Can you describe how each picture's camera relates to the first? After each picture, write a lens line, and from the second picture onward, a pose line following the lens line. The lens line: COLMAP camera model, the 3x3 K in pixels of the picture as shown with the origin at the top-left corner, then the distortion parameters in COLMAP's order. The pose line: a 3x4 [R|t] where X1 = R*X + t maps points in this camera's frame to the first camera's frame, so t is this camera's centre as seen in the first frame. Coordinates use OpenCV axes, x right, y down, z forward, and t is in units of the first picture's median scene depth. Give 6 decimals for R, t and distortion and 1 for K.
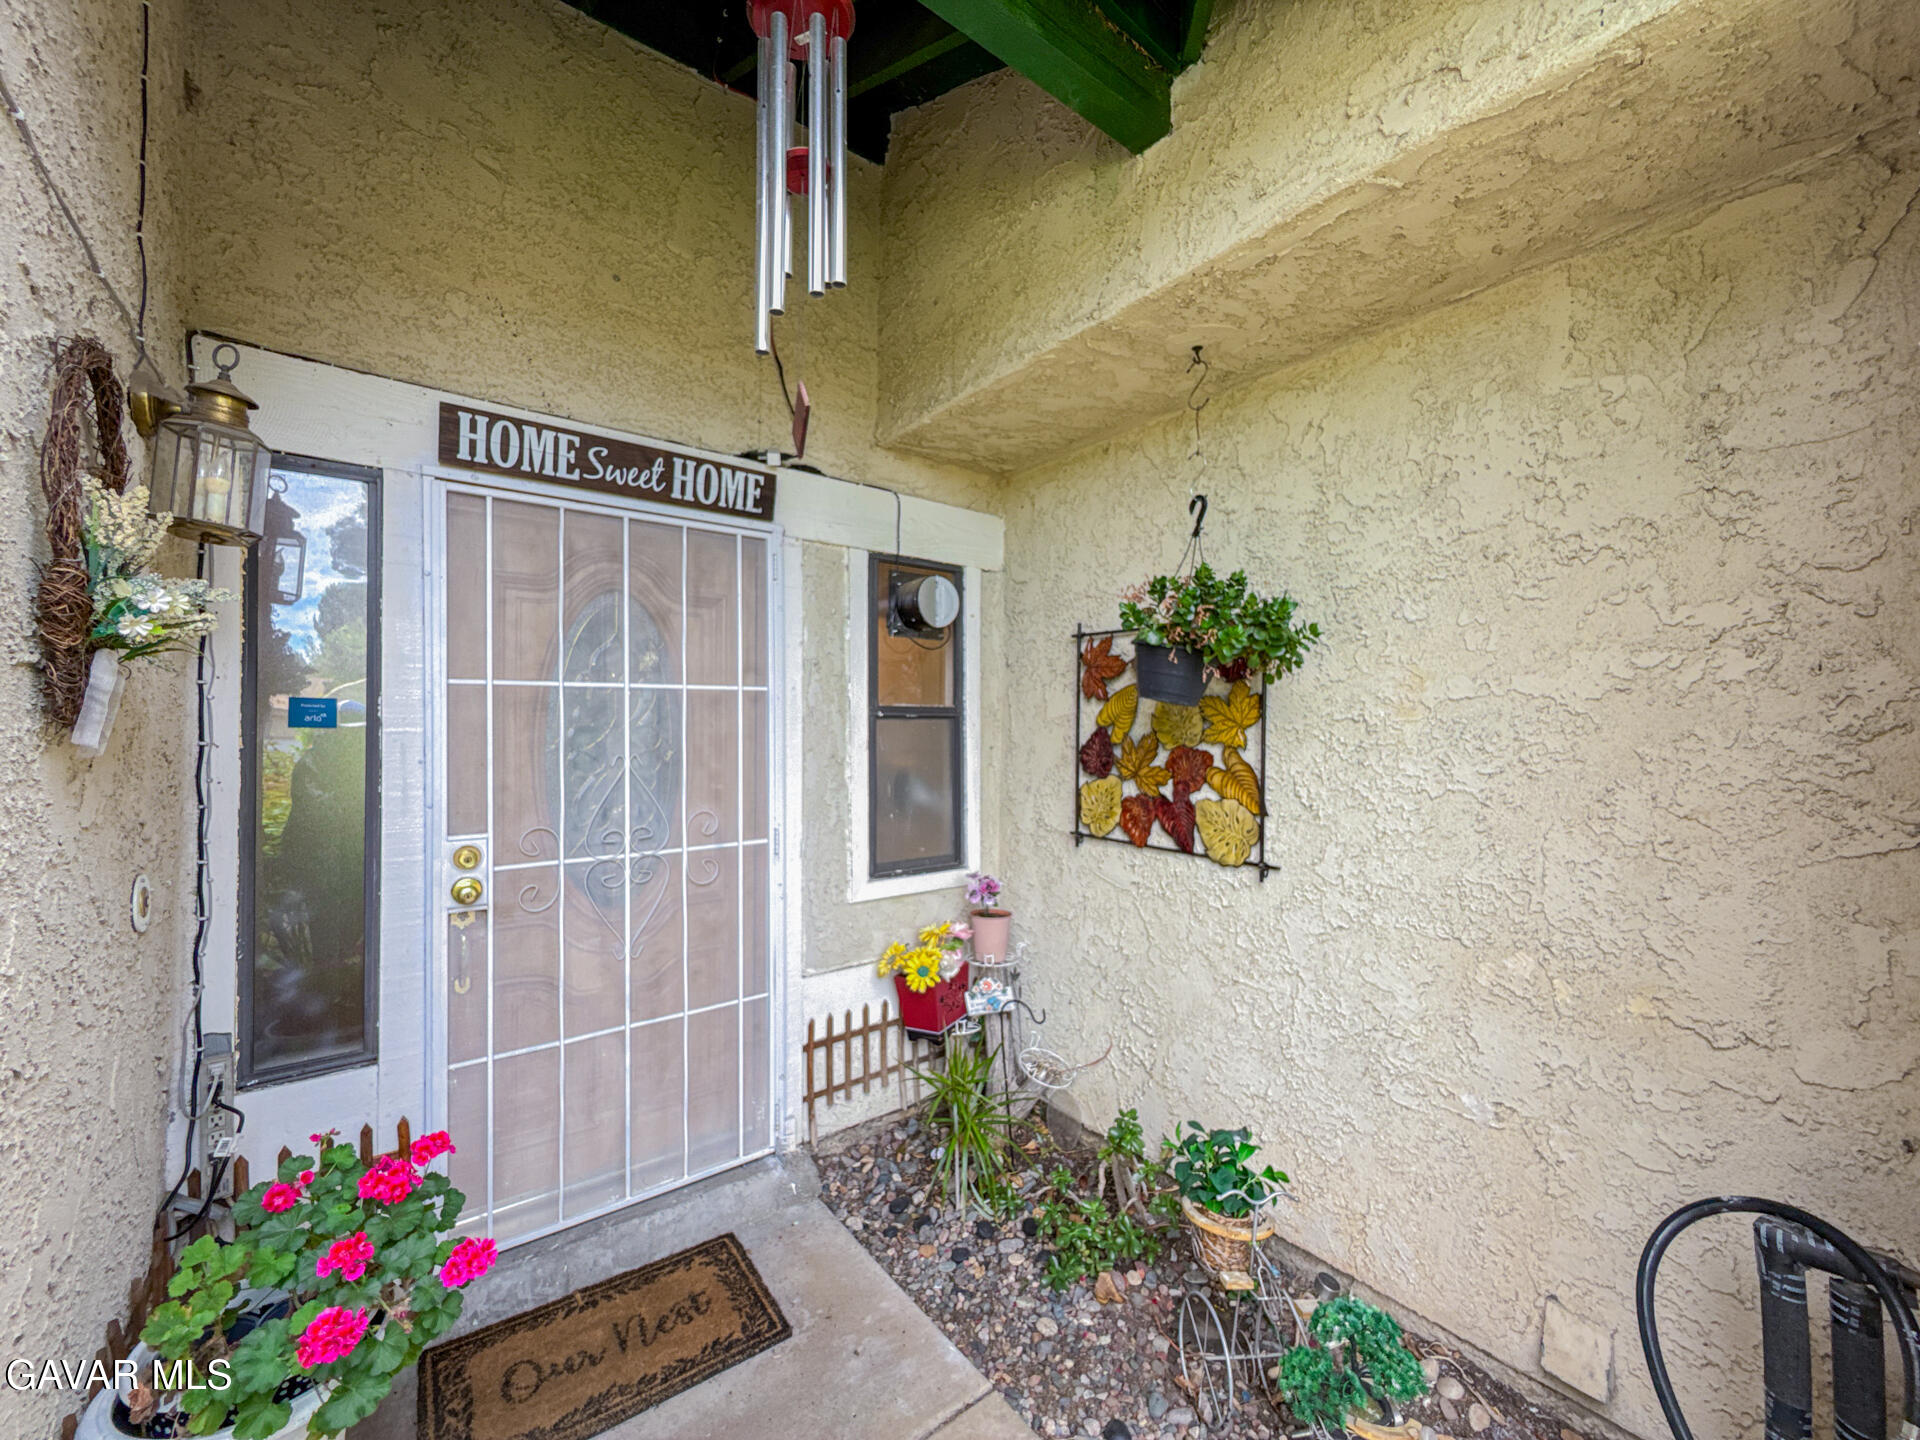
lens RADIAL K [[770.5, 0, 965.7], [0, 770.5, 721.0], [0, 0, 1]] dist [-0.000409, 0.000222]
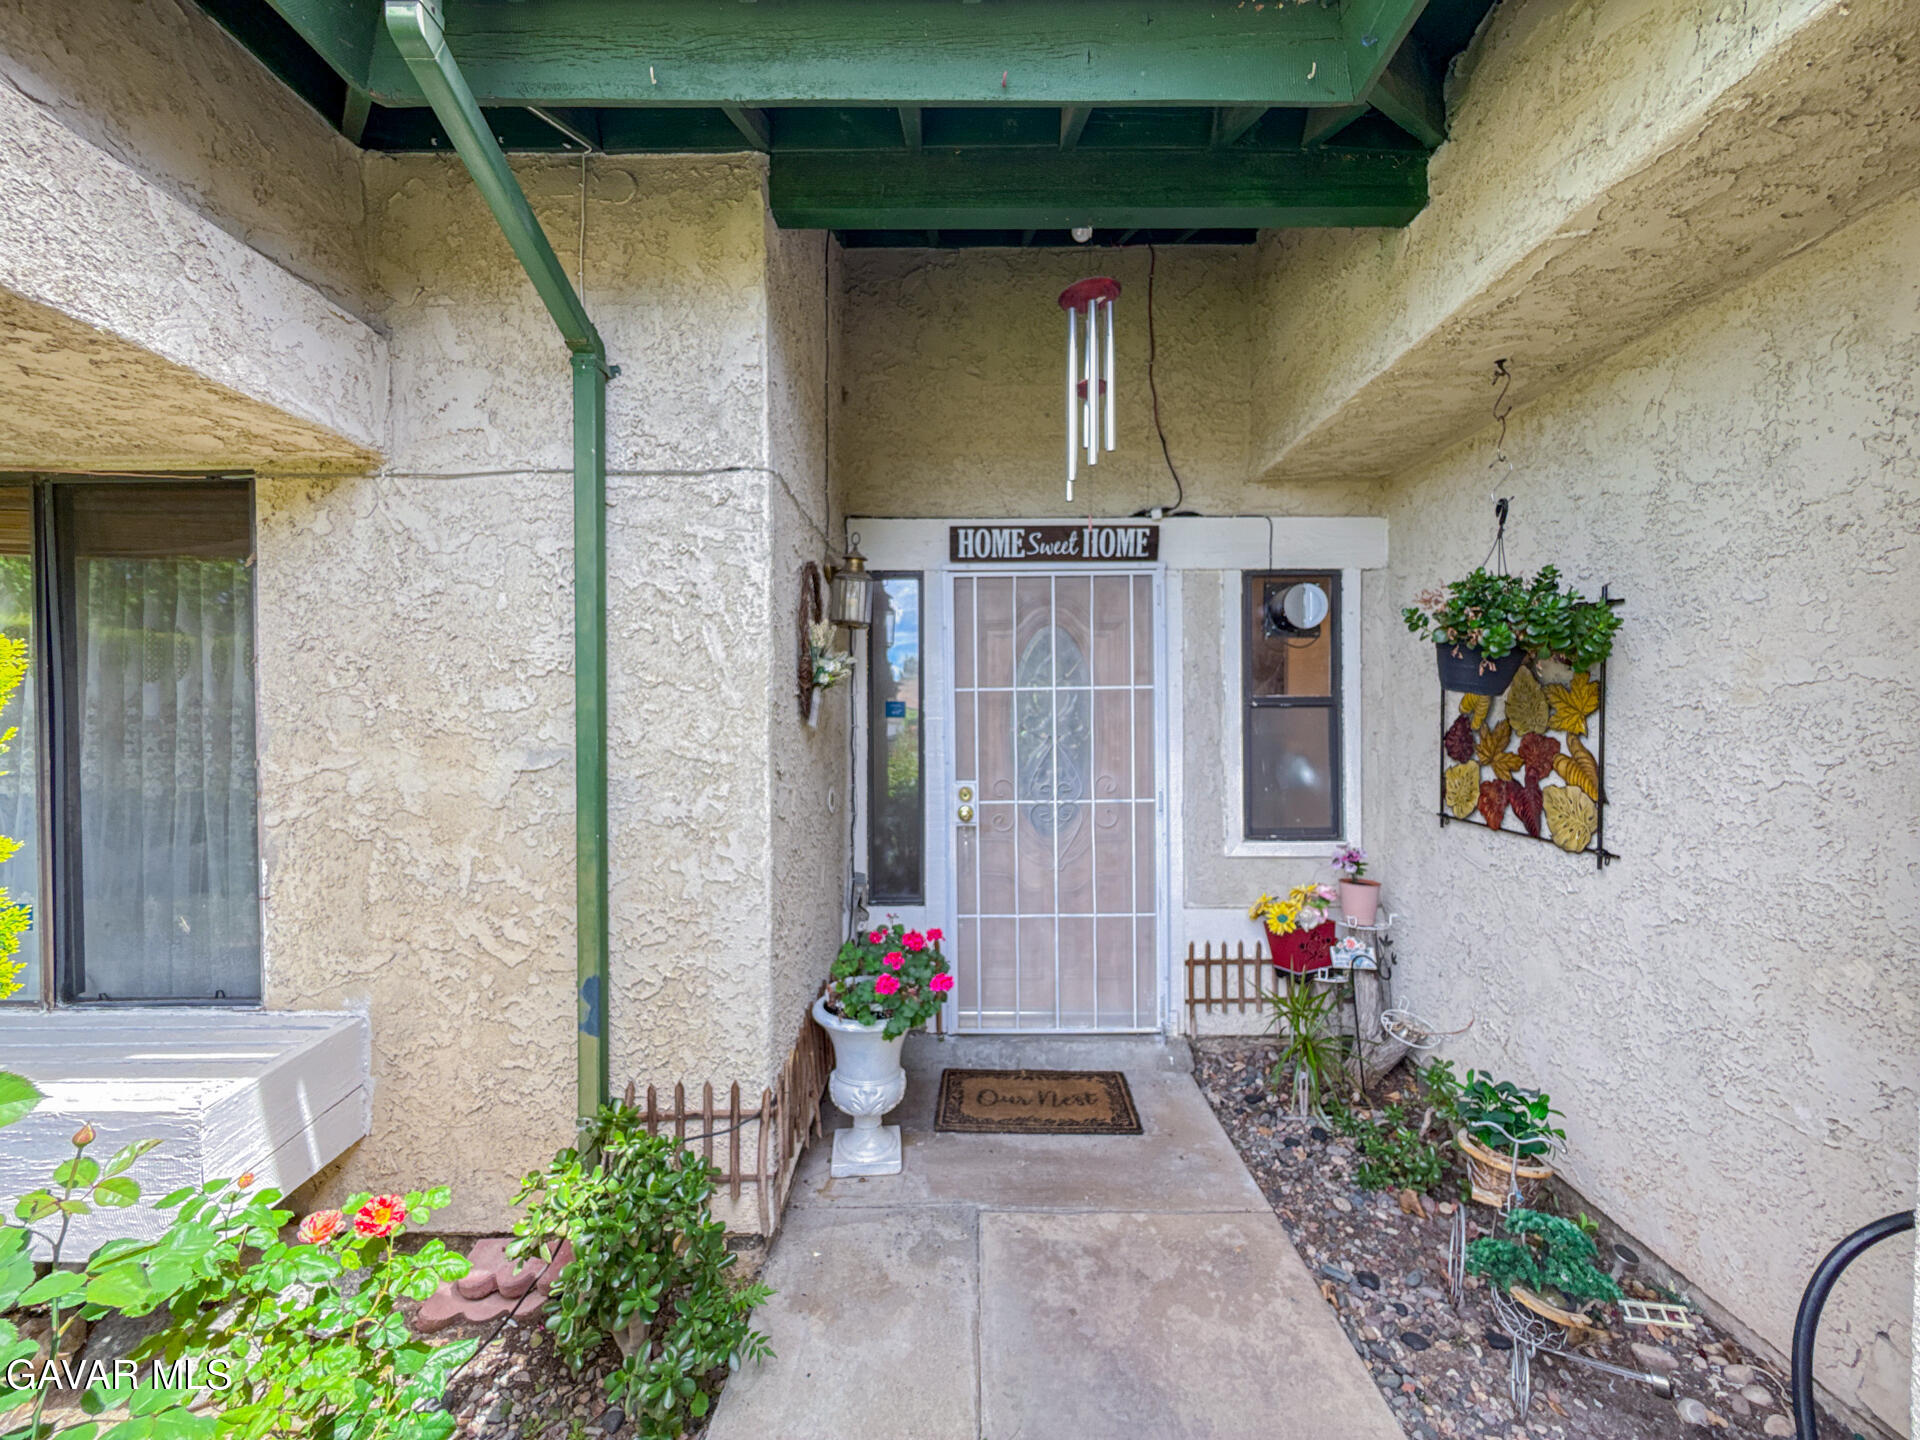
lens RADIAL K [[770.5, 0, 956.7], [0, 770.5, 715.1], [0, 0, 1]] dist [-0.000409, 0.000222]
pose [[0.782149, -0.004043, -0.623079, 0.385606], [0.011460, 0.999903, 0.007898, -0.009006], [0.622987, -0.013318, 0.782119, -0.325316]]
